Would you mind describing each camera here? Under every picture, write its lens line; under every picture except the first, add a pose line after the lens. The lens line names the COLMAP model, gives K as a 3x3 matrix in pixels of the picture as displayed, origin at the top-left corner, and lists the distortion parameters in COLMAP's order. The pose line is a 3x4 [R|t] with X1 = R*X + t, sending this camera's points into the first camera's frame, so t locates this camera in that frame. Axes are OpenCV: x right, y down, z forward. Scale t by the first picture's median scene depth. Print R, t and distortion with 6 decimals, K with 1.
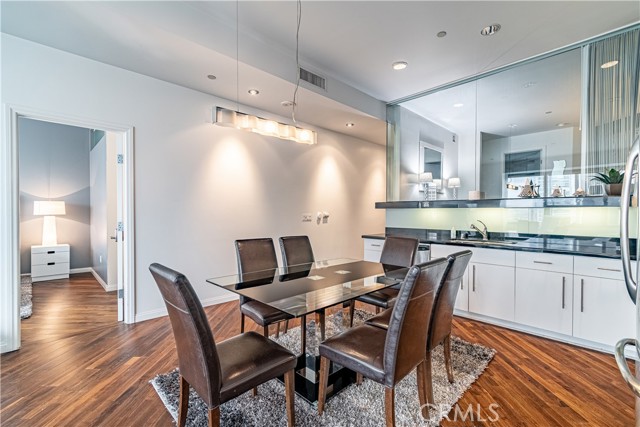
lens RADIAL K [[277.9, 0, 320.0], [0, 277.9, 213.5], [0, 0, 1]] dist [0.000557, 0.000123]
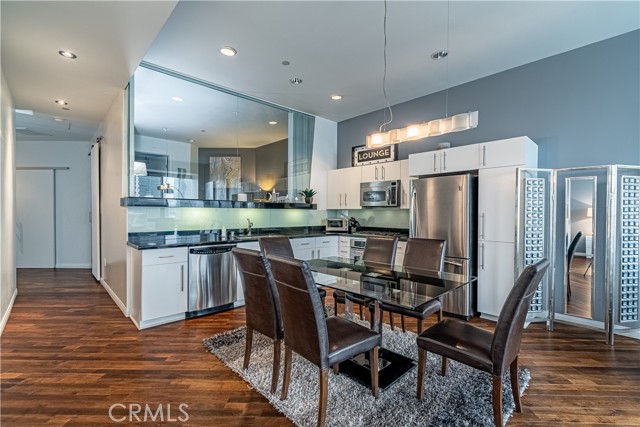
lens RADIAL K [[290.1, 0, 320.0], [0, 290.1, 213.5], [0, 0, 1]] dist [0.001128, 0.000130]
pose [[0.008385, -0.004391, 0.999955, -0.490657], [0.001086, 0.999990, 0.004382, -0.002497], [-0.999964, 0.001049, 0.008390, 0.517580]]
